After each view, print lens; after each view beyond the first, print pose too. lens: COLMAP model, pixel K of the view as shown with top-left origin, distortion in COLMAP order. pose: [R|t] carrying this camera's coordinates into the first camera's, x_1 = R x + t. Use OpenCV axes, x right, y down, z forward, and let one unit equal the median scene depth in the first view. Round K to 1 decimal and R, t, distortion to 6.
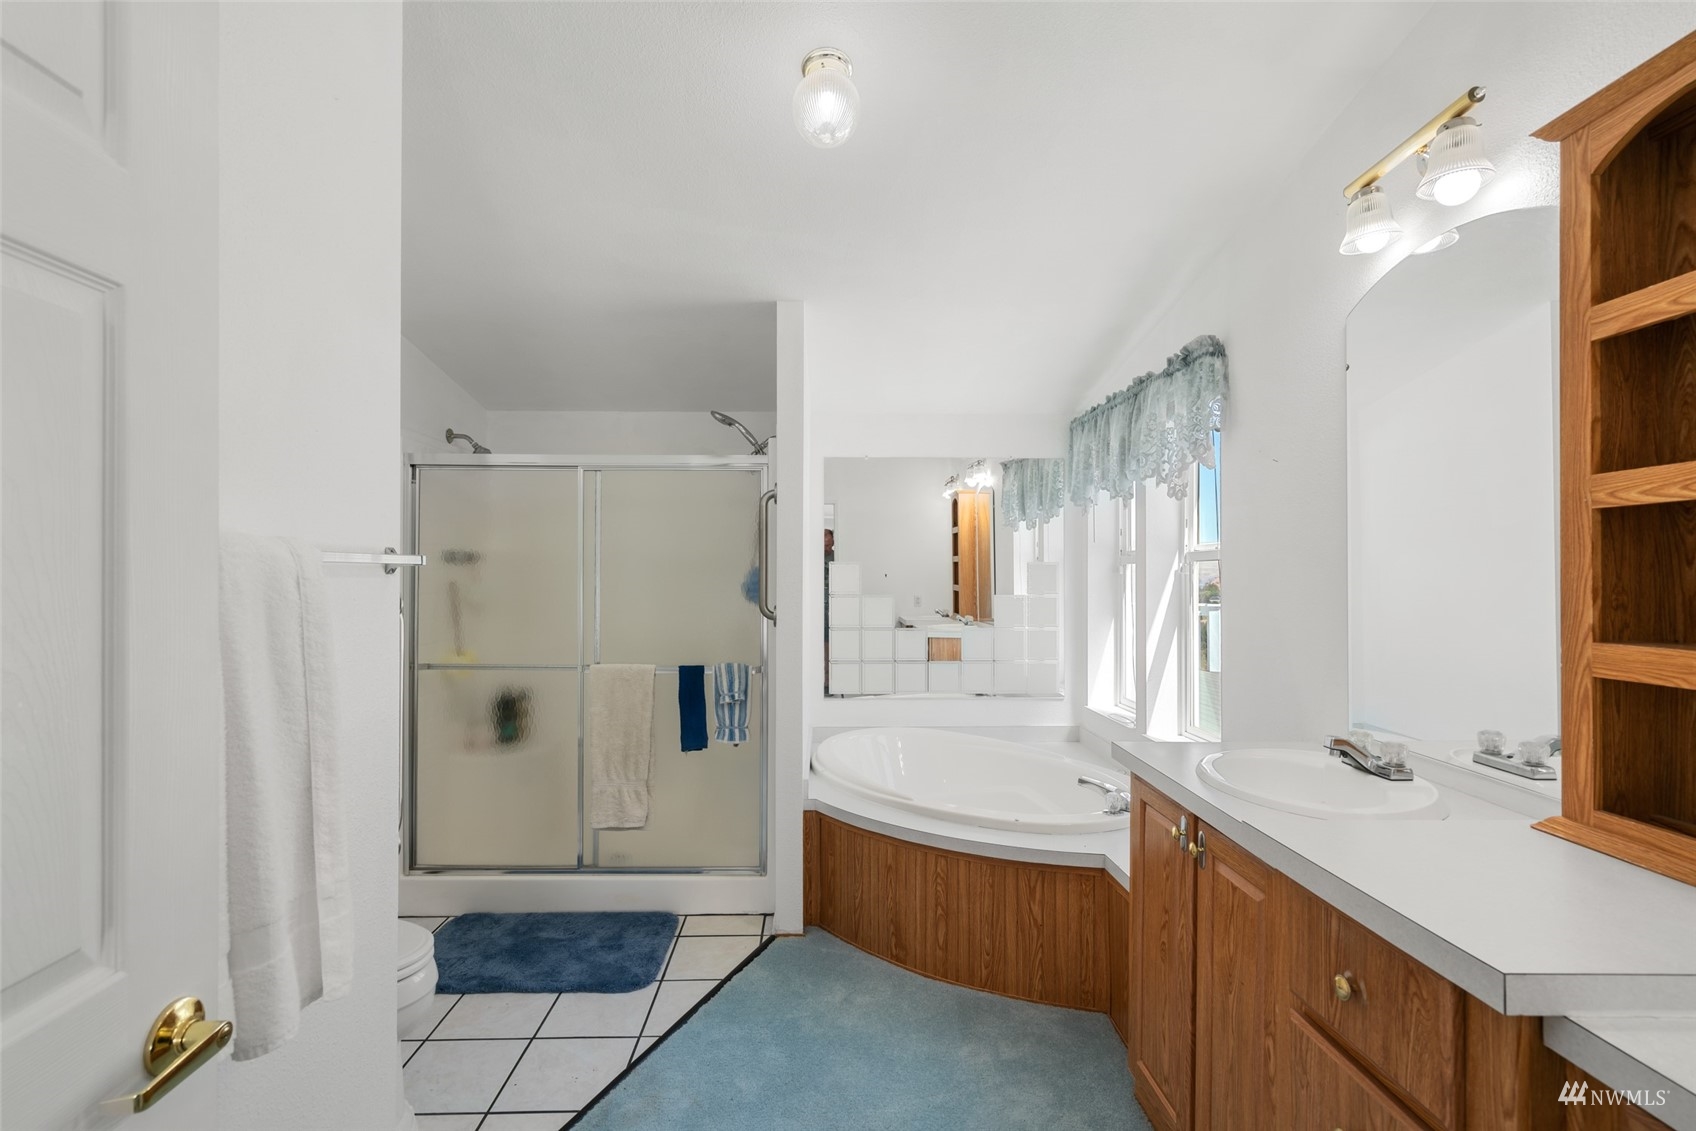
lens RADIAL K [[785.9, 0, 808.9], [0, 785.9, 571.6], [0, 0, 1]] dist [-0.015304, 0.001123]
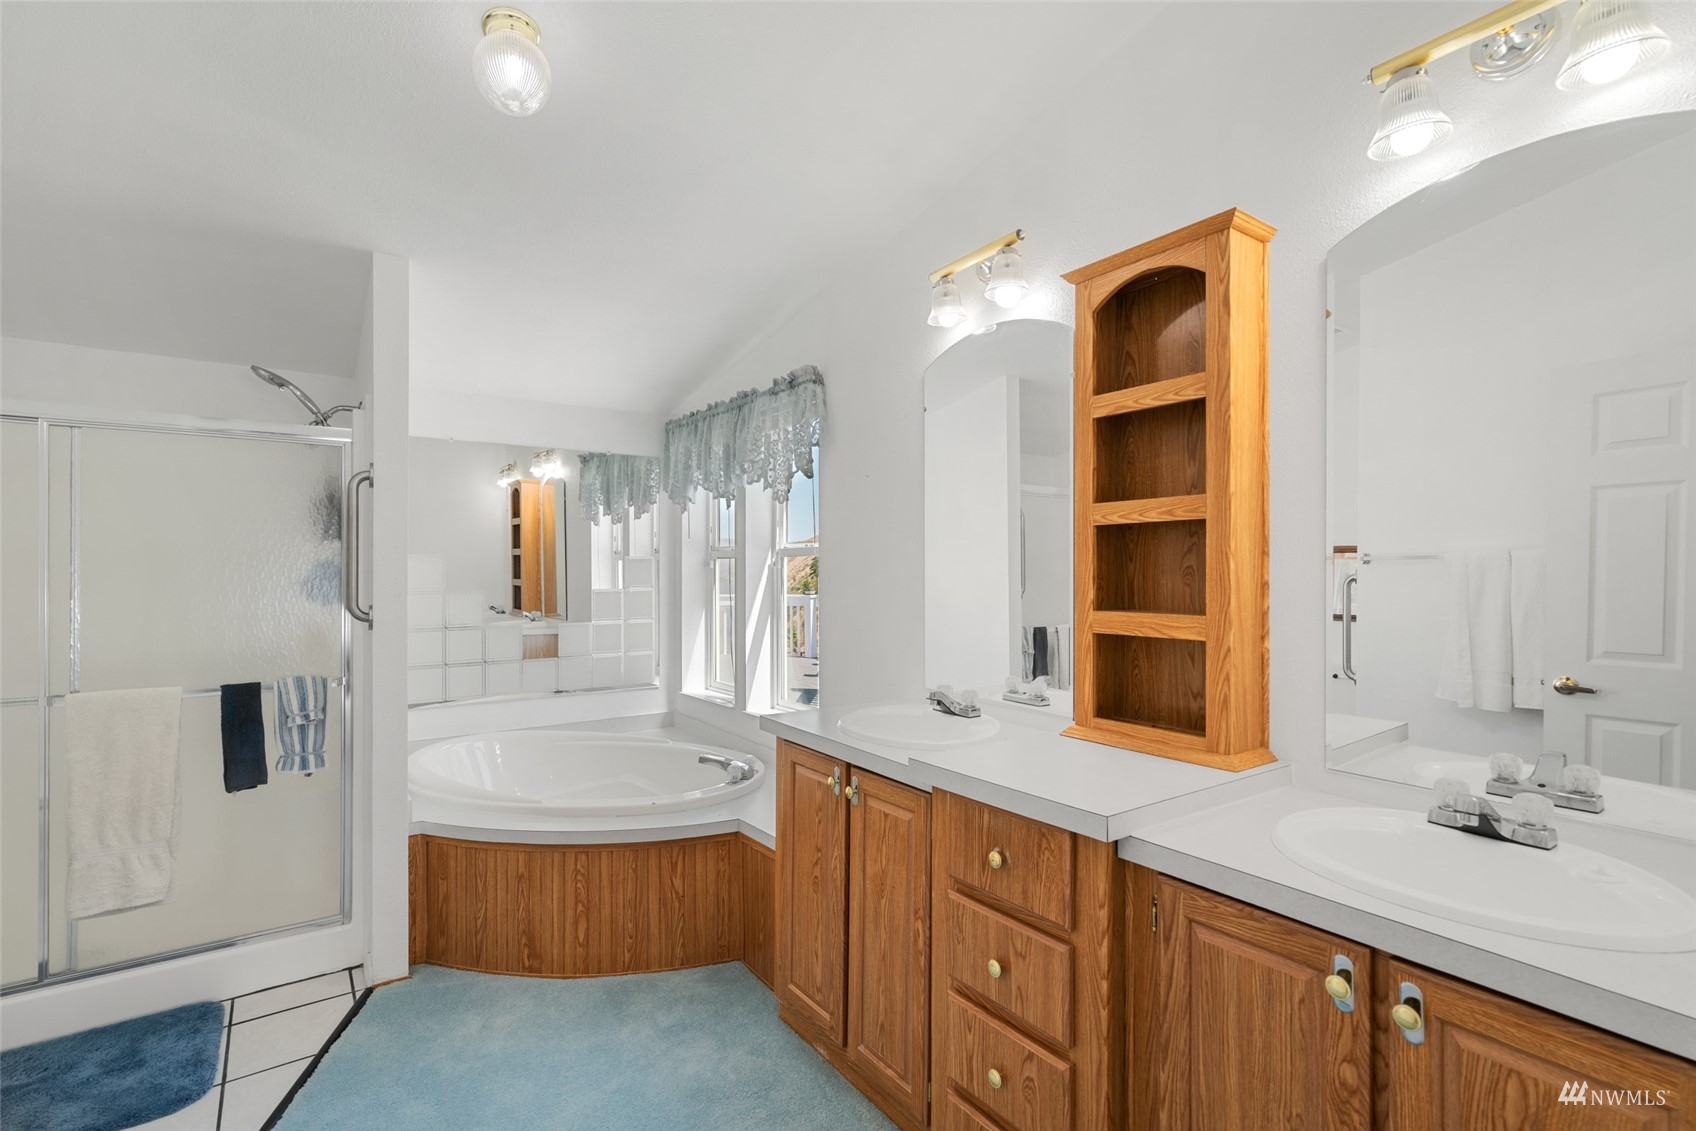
lens RADIAL K [[796.1, 0, 841.9], [0, 796.1, 570.5], [0, 0, 1]] dist [-0.036489, 0.012457]
pose [[0.808004, -0.003301, 0.589168, -0.144305], [-0.000356, 0.999981, 0.006090, 0.000097], [-0.589177, -0.005131, 0.807987, 0.001249]]
